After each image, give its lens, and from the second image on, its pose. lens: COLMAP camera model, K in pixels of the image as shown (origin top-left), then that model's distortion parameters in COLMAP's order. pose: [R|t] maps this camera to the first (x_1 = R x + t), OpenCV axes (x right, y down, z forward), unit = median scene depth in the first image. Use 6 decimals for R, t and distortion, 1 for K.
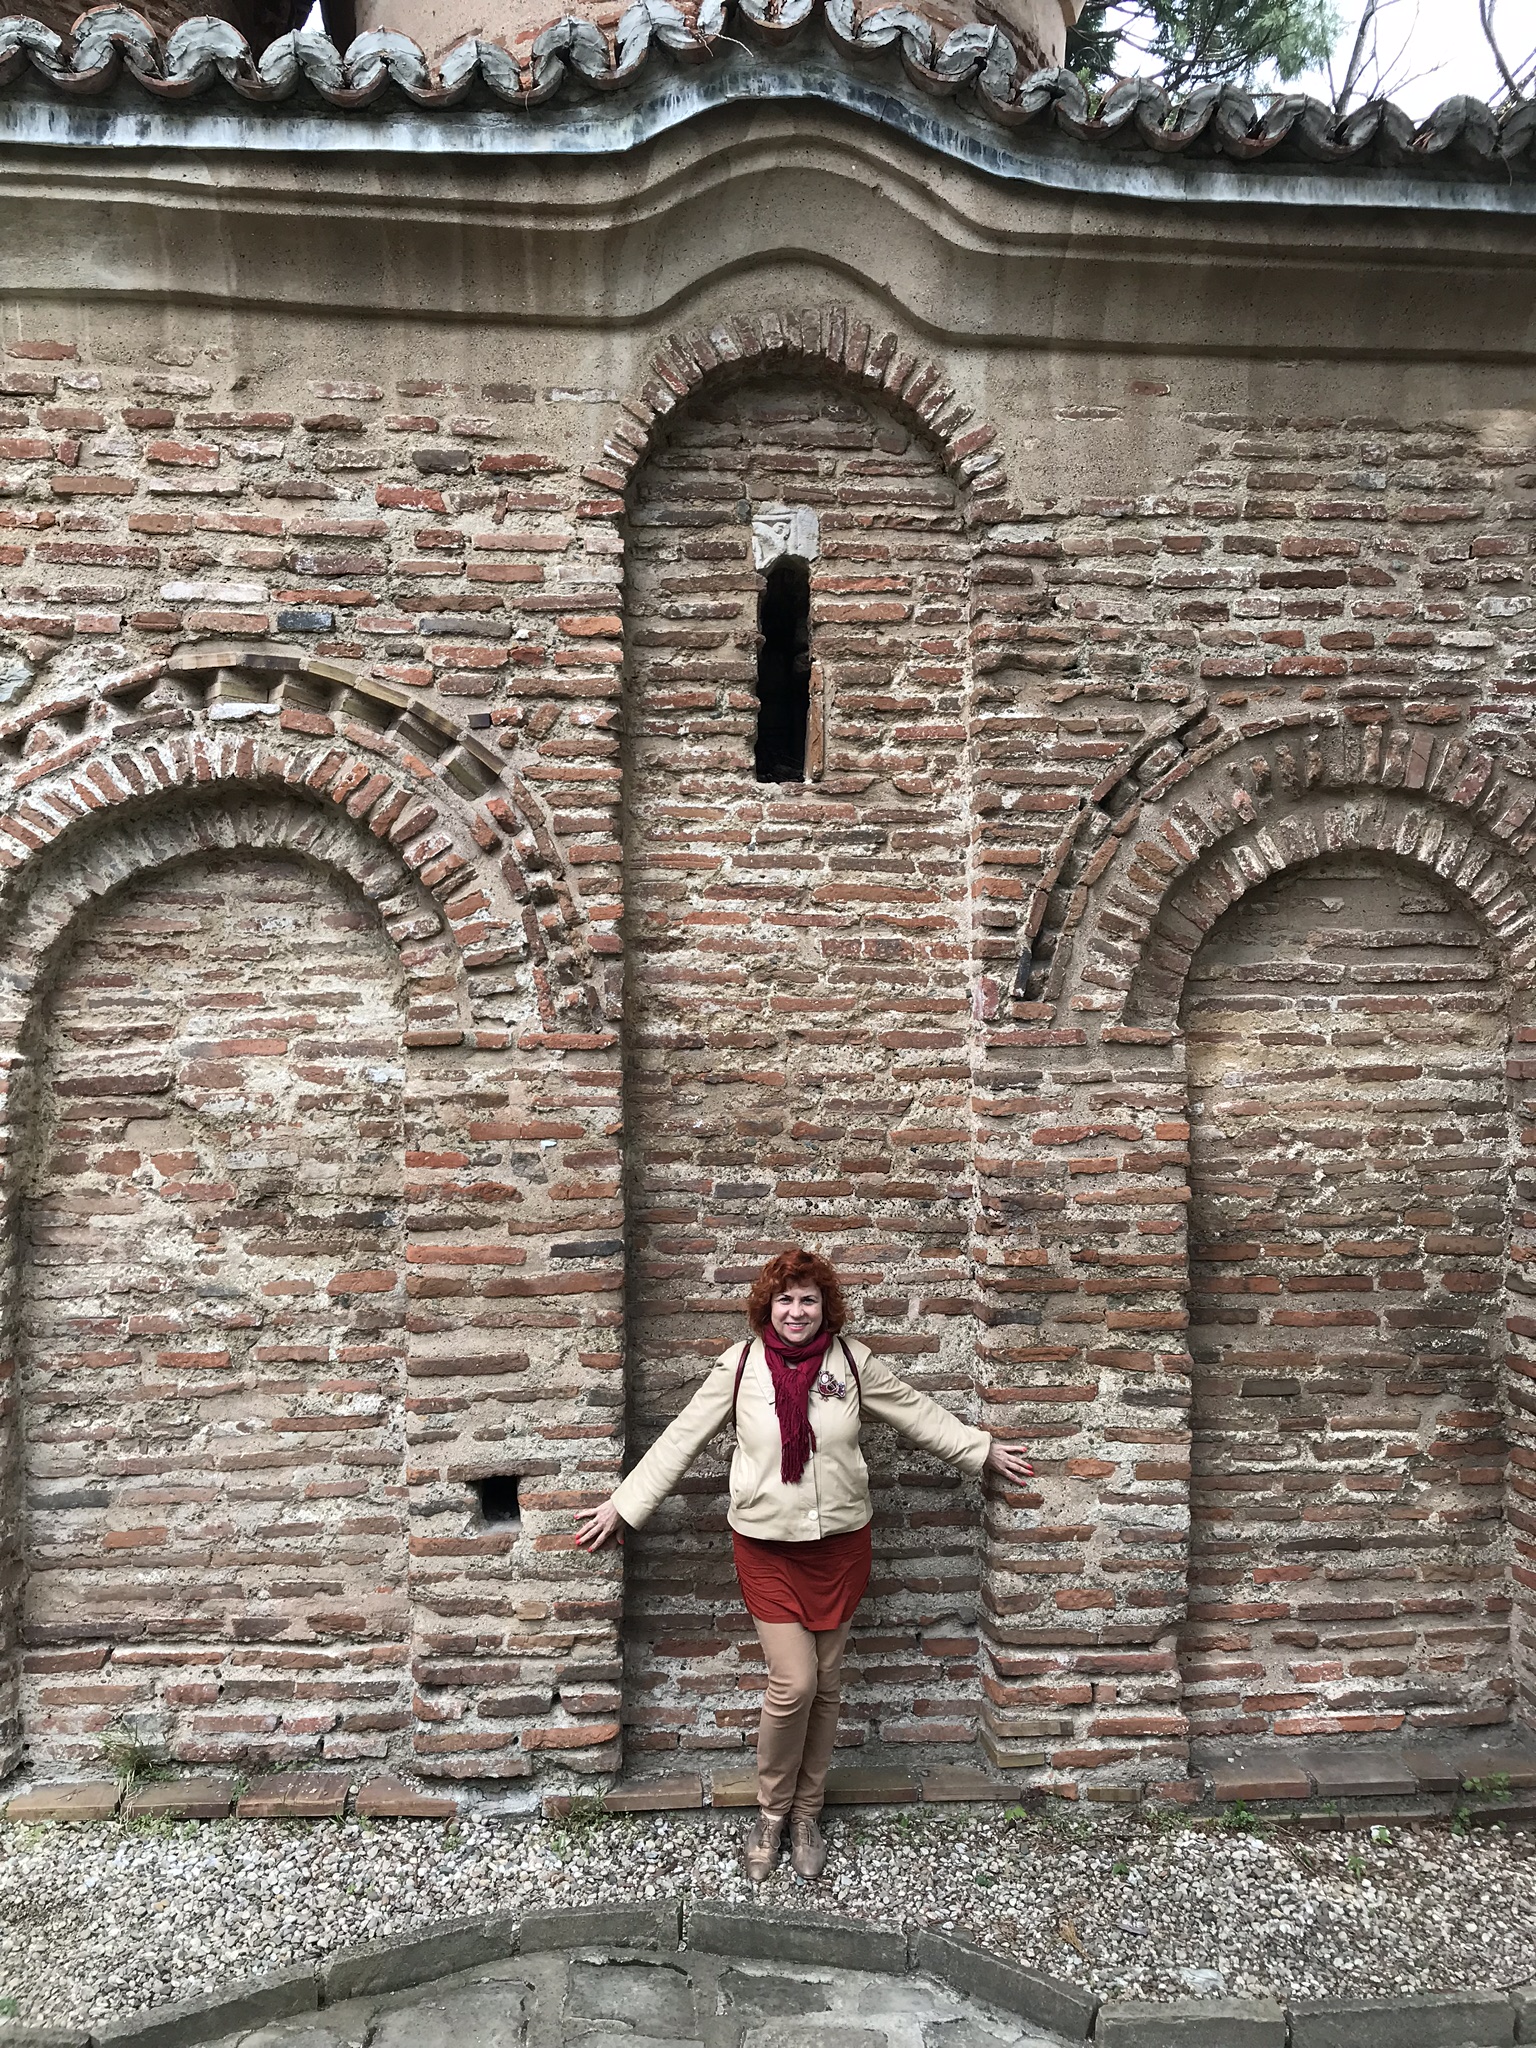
lens RADIAL K [[1679.1, 0, 765.9], [0, 1679.1, 1007.1], [0, 0, 1]] dist [0.039001, -0.031984]
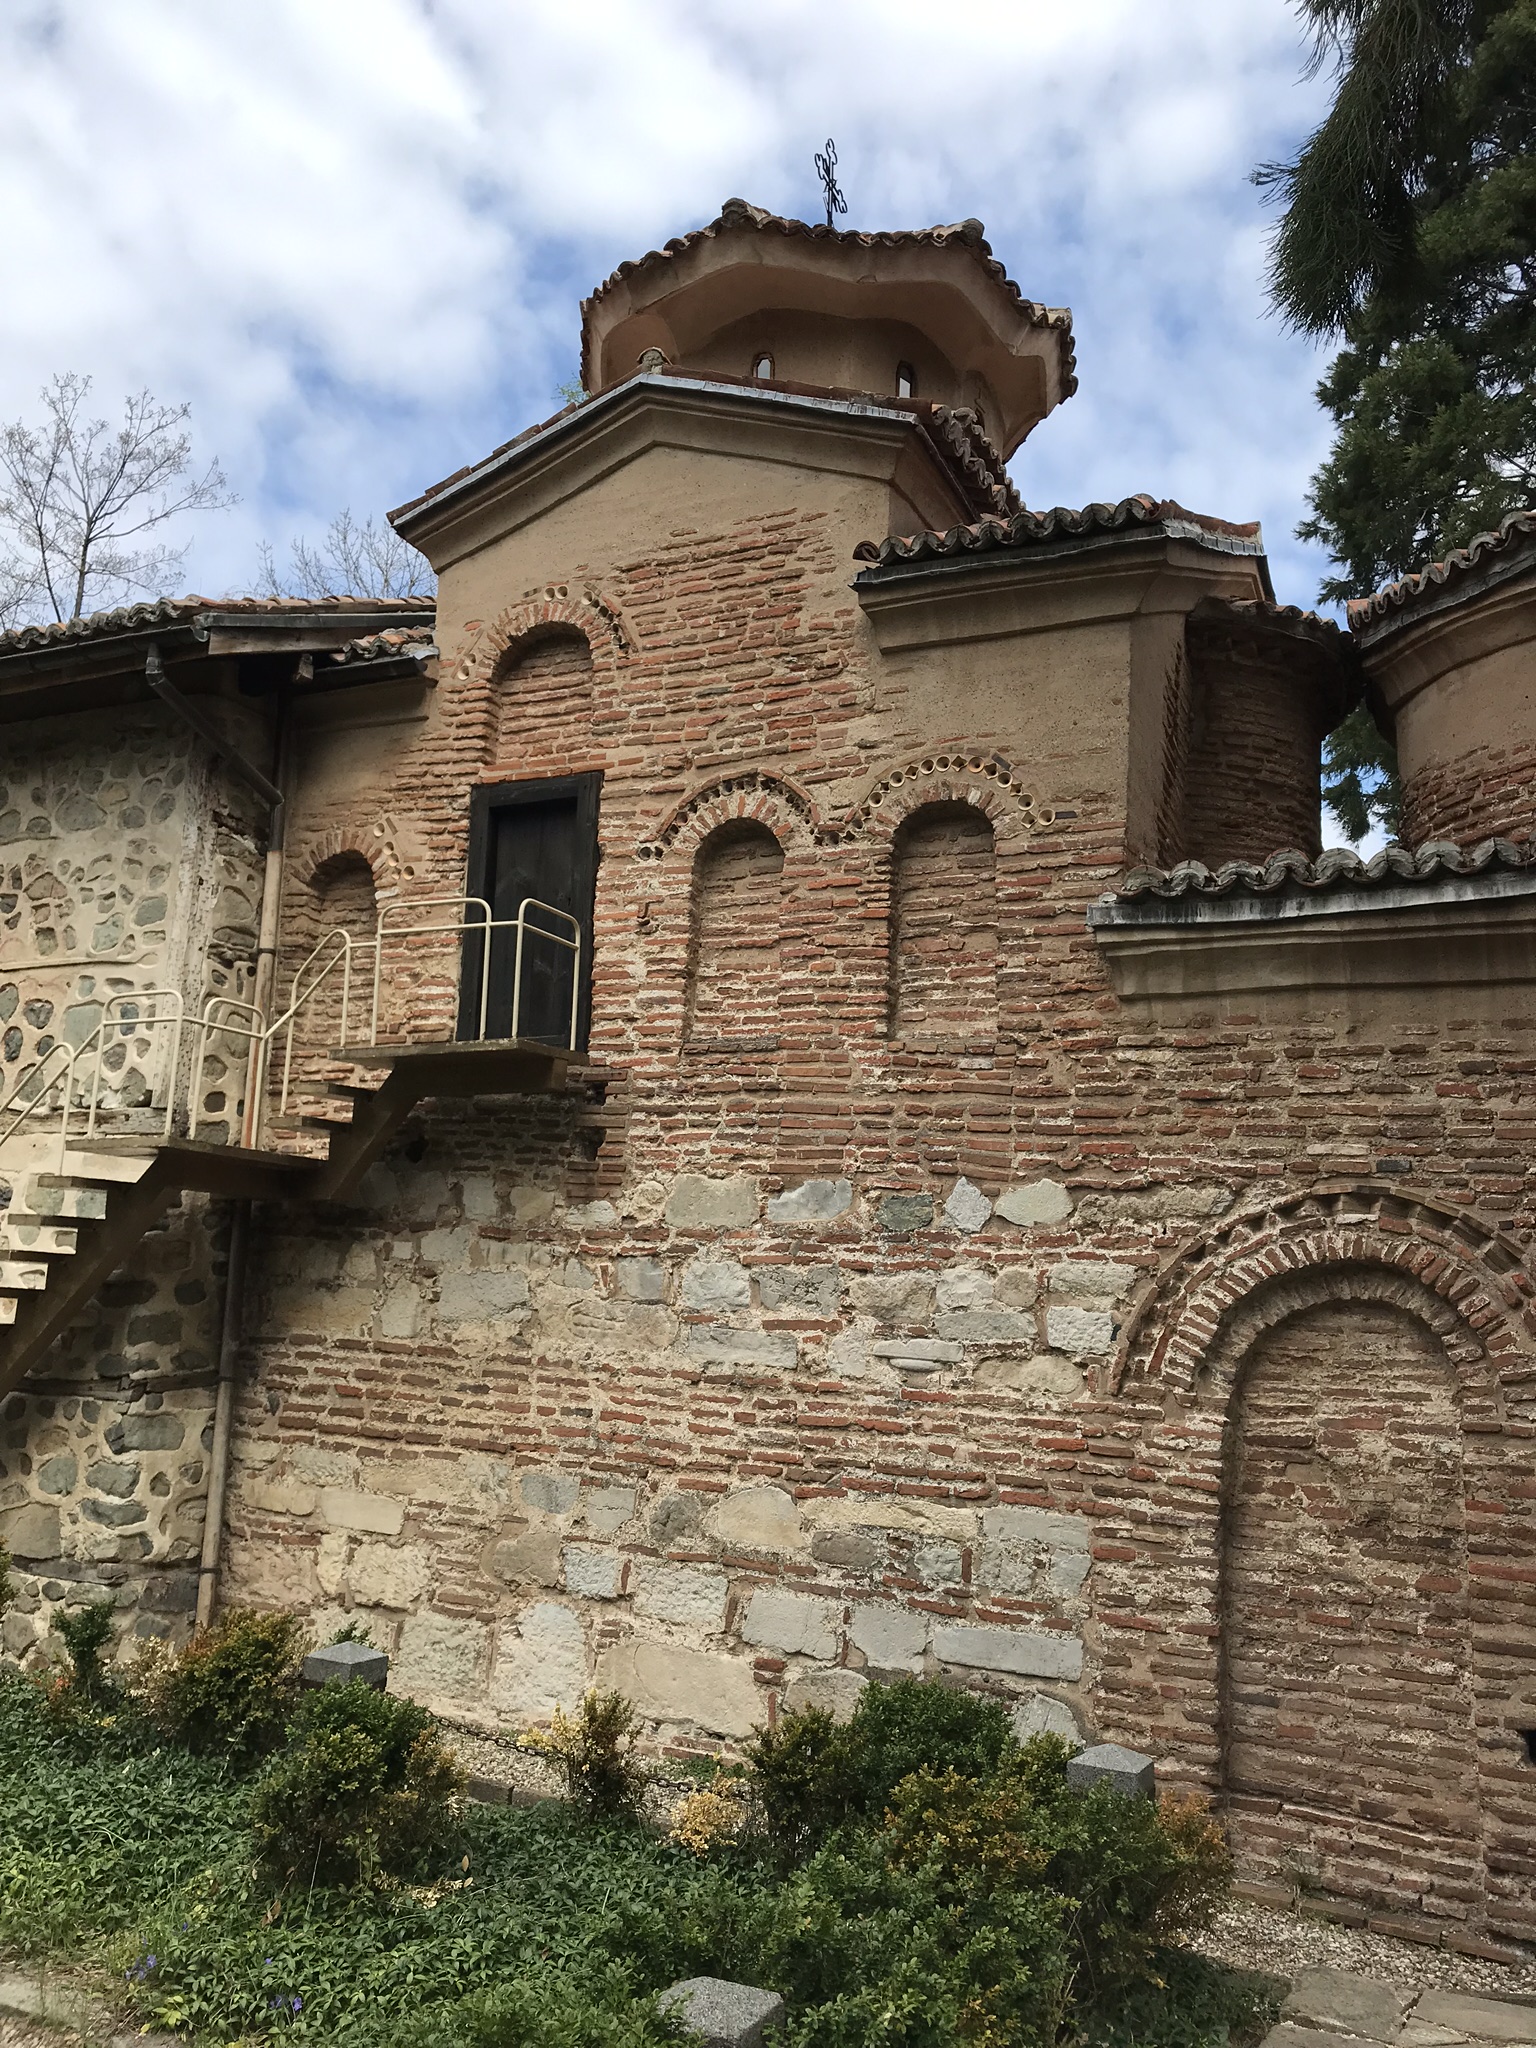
lens RADIAL K [[1679.1, 0, 774.1], [0, 1679.1, 998.3], [0, 0, 1]] dist [0.039001, -0.031984]
pose [[0.848474, -0.060067, -0.525818, 0.096868], [-0.052458, 0.979101, -0.196495, -0.028110], [0.526631, 0.194304, 0.827590, -0.737858]]
